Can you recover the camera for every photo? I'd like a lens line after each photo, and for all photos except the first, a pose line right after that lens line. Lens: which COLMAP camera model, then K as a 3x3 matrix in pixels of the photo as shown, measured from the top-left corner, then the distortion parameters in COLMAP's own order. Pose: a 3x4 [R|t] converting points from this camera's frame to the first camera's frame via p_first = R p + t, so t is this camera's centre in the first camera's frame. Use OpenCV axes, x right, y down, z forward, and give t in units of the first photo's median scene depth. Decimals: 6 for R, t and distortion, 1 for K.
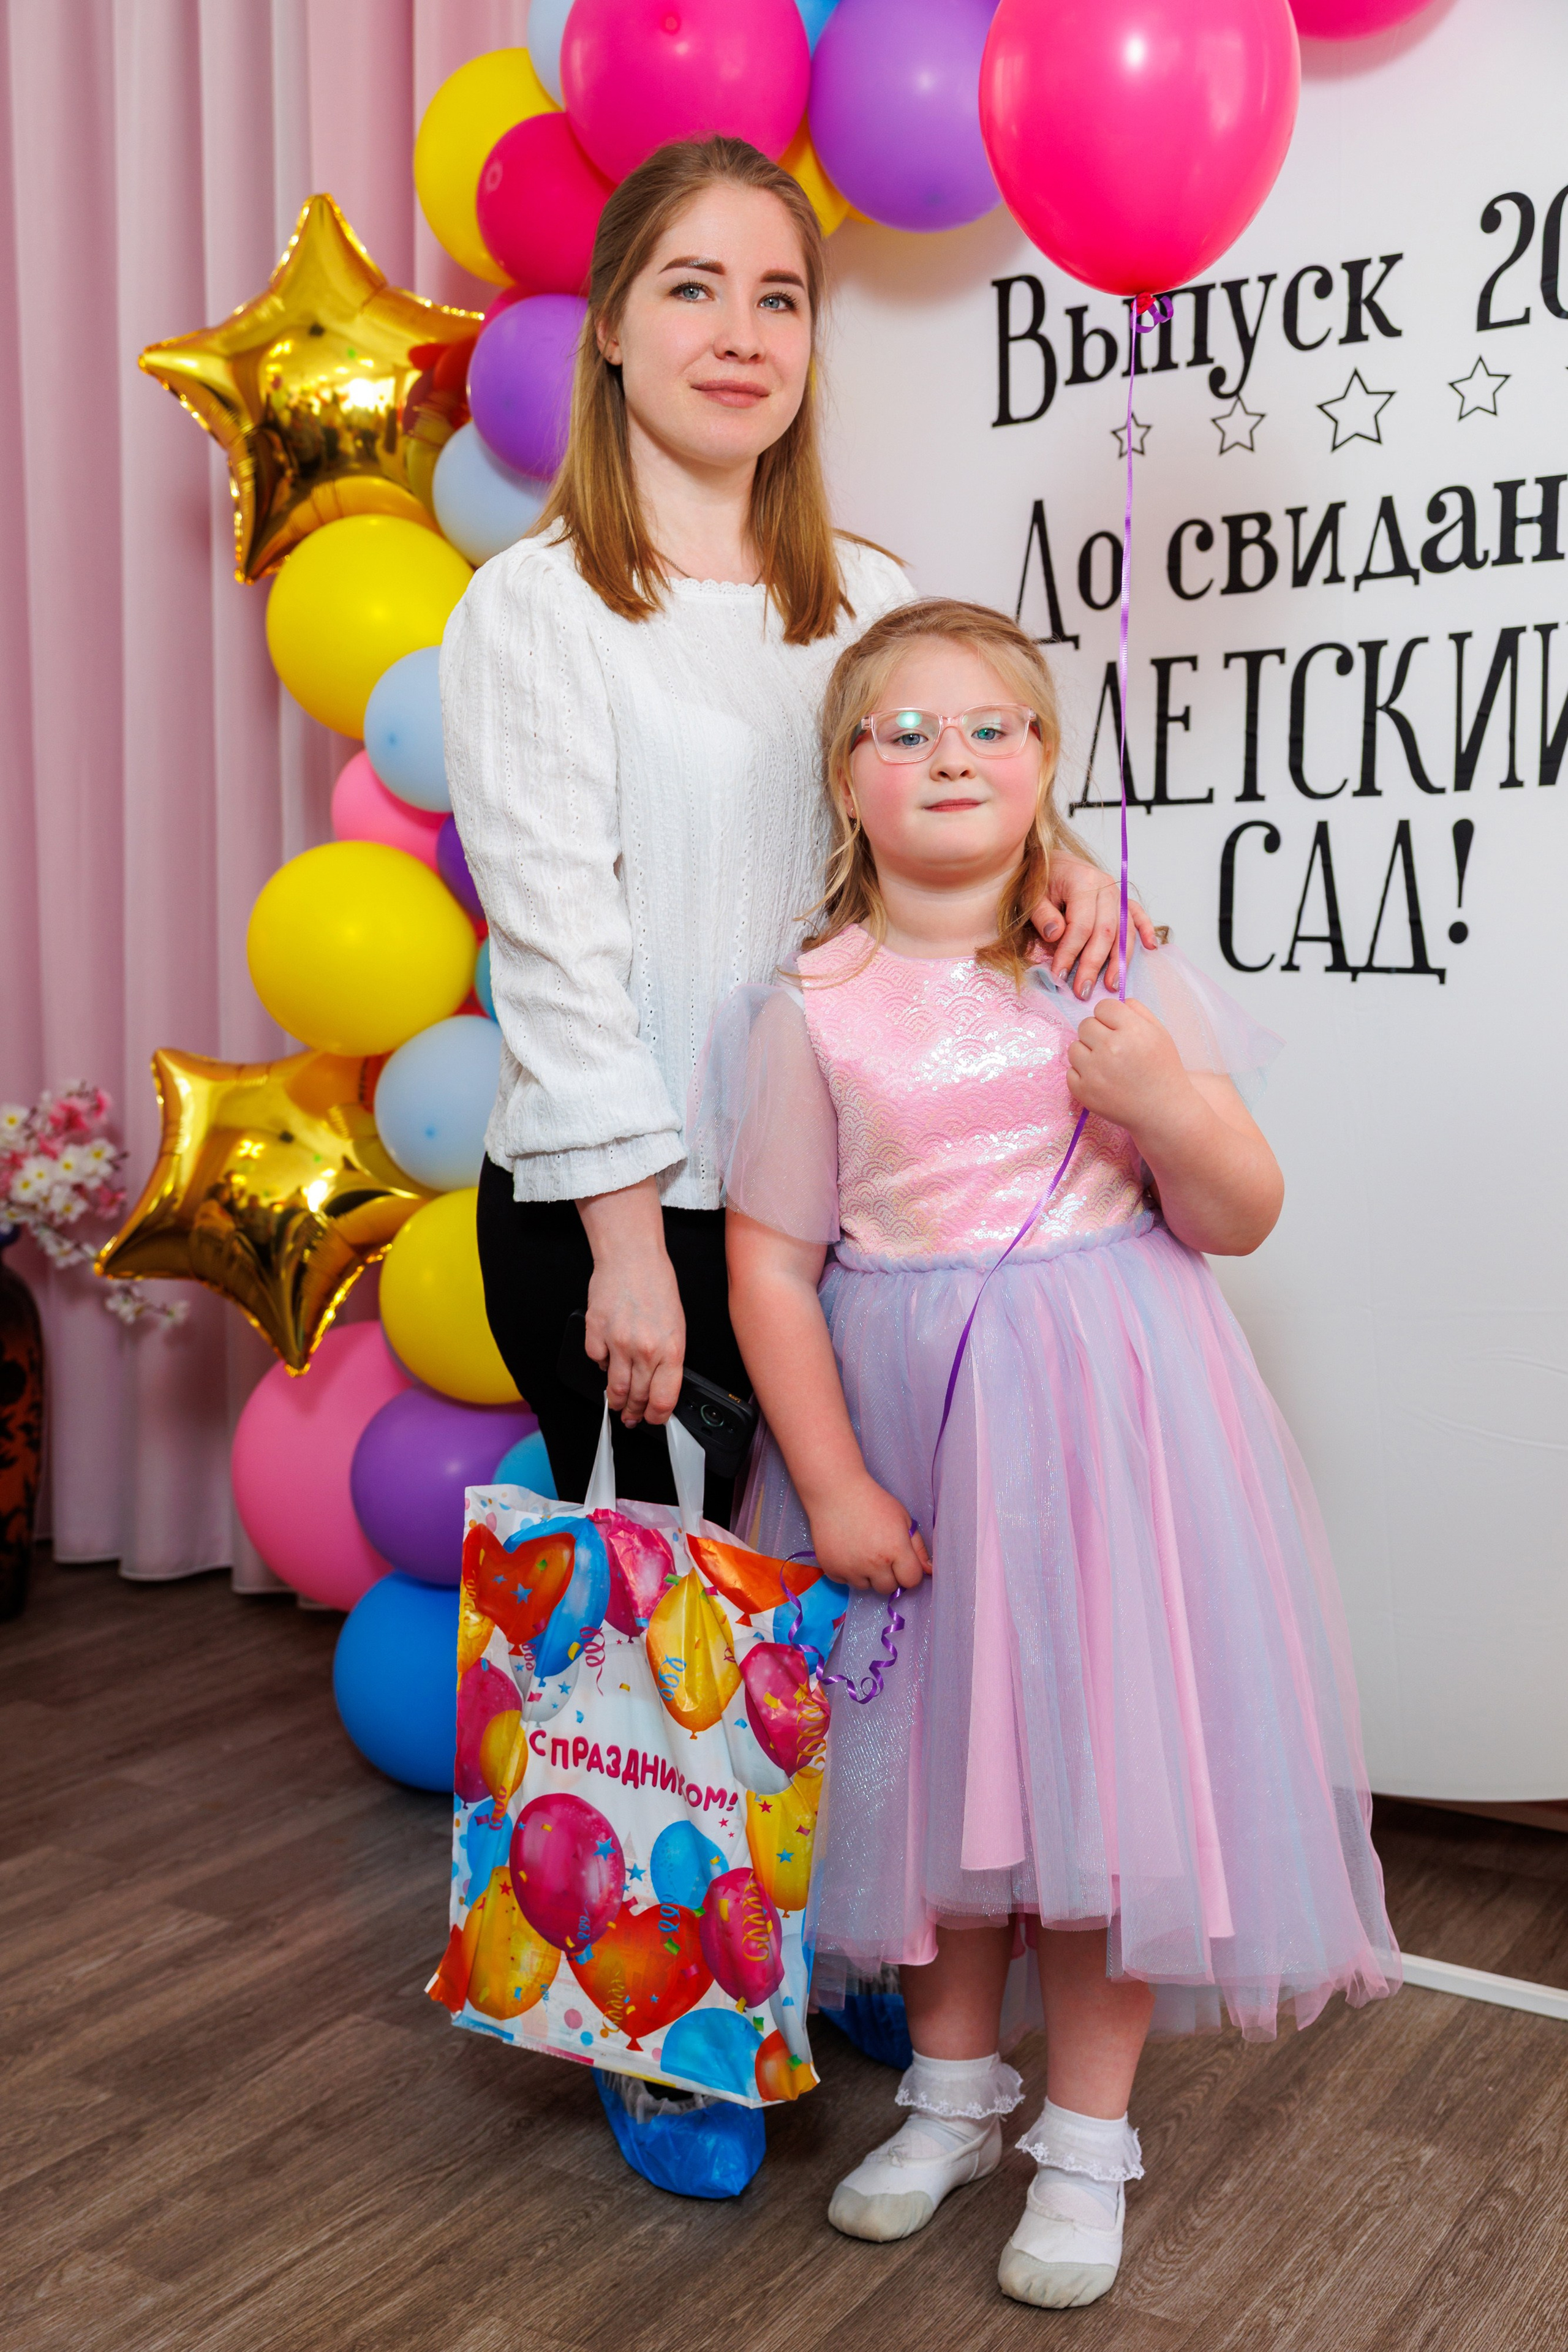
lens RADIAL K [[2558.4, 0, 711.2], [0, 2558.4, 1268.4], [0, 0, 1]] dist [0.013051, 0.001606]
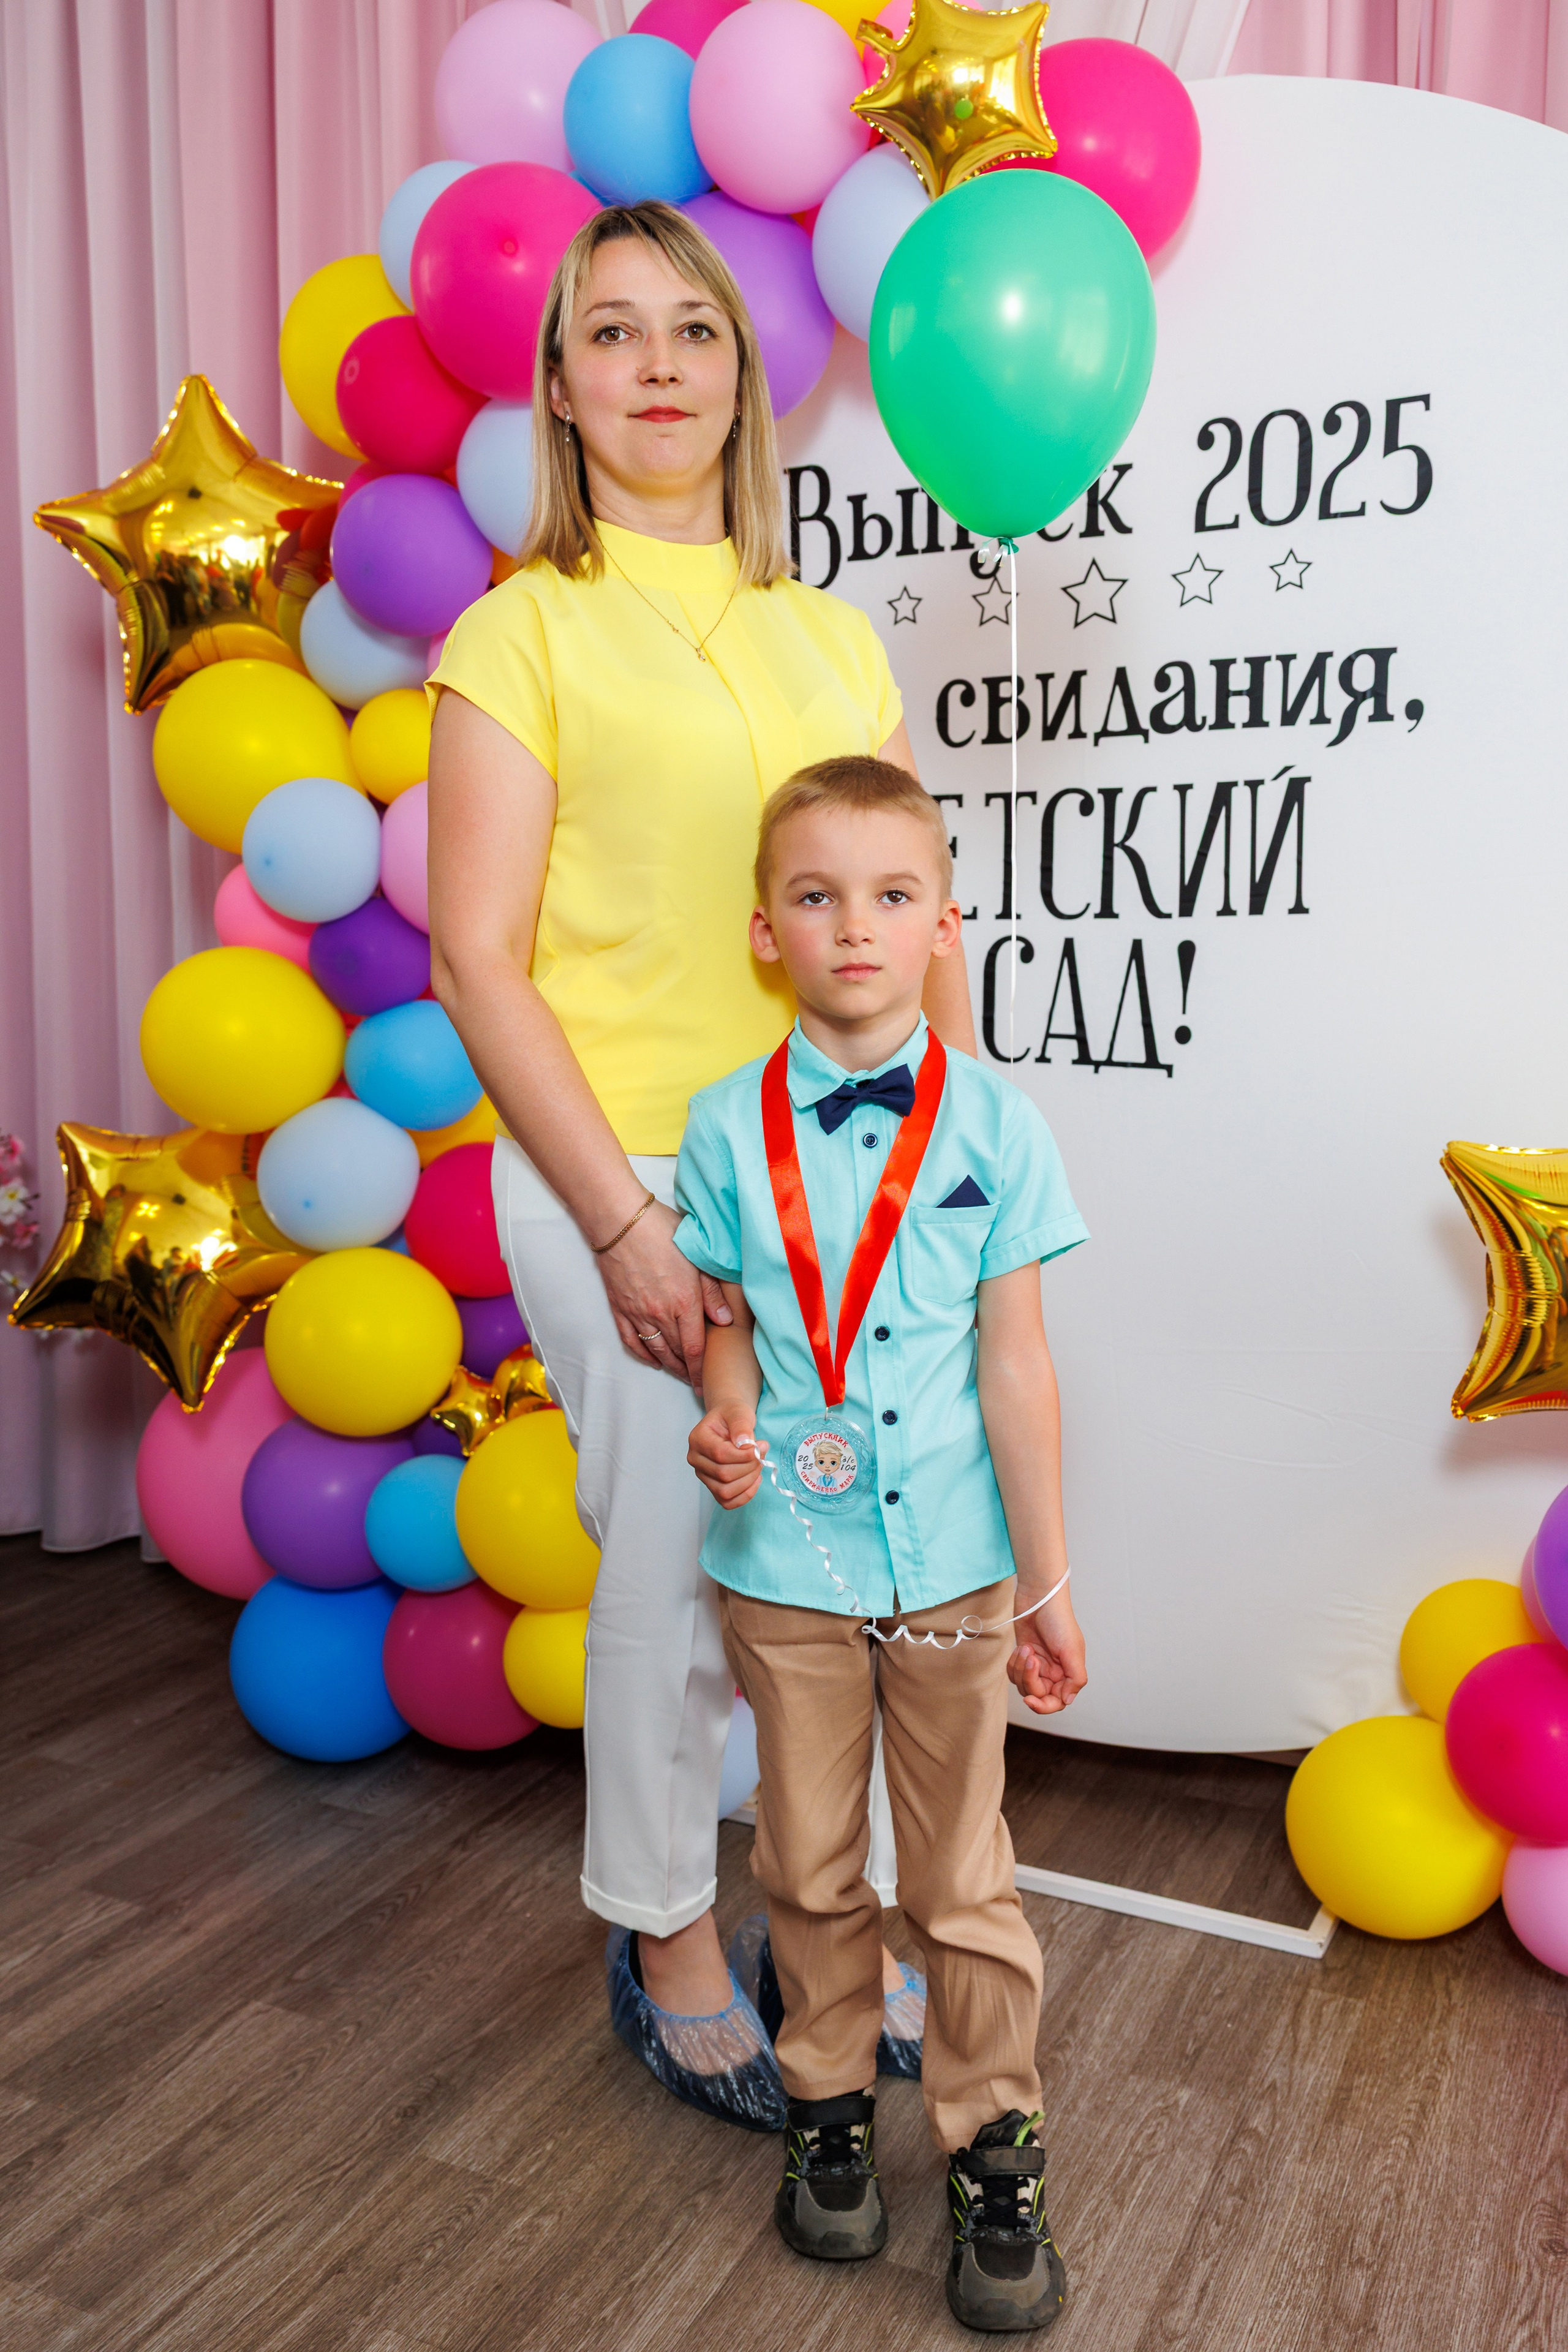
lens RADIAL K [[2011.8, 0, 757.9], [0, 2011.8, 1221.7], [0, 0, 1]] dist [-0.015529, 0.018614]
pose [[0.993457, -0.014742, 0.113251, -0.012639], [0.012402, 0.999695, 0.021341, -0.067294], [-0.113531, -0.019797, 0.993337, 0.091366]]
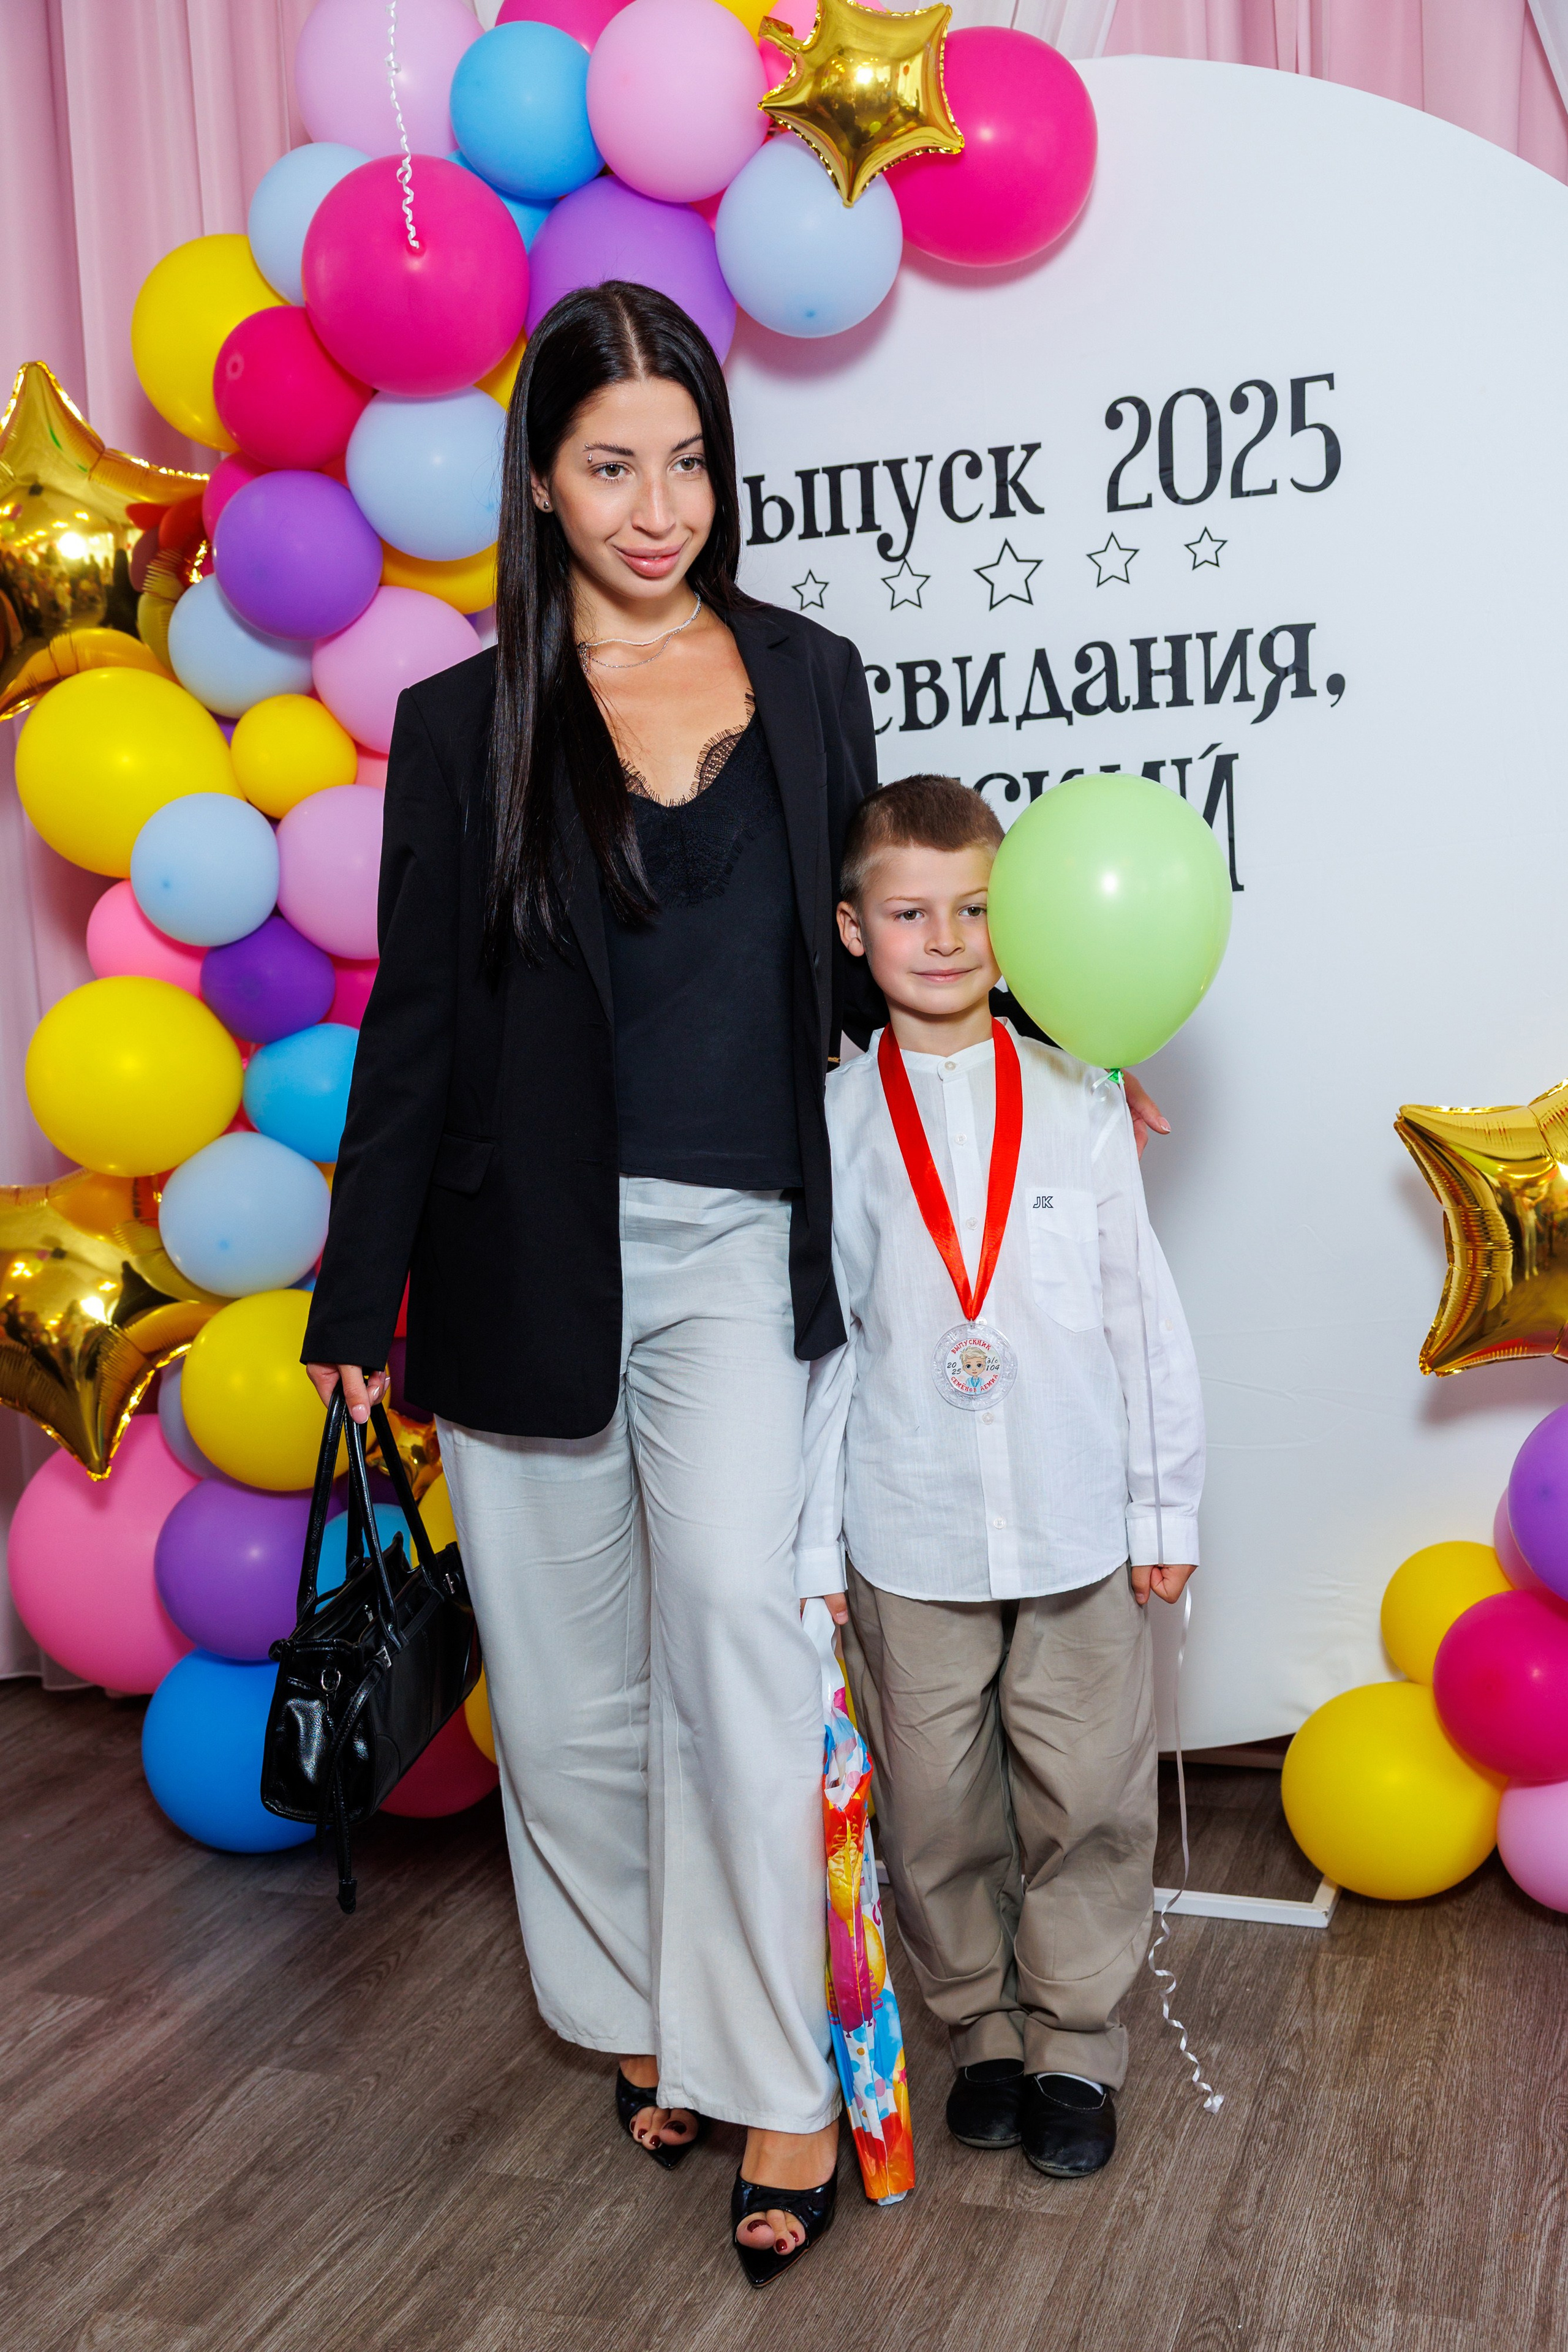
lens RADIAL K [[2560.2, 0, 772.0], [0, 2560.2, 1270.5], [0, 0, 1]] dist [0.013551, -0.005324]
pose [[0.971023, -0.074327, 0.227134, -0.142840], [0.072520, 0.997234, 0.016301, -0.047328], [-0.227717, 0.000643, 0.973727, -0.109905]]
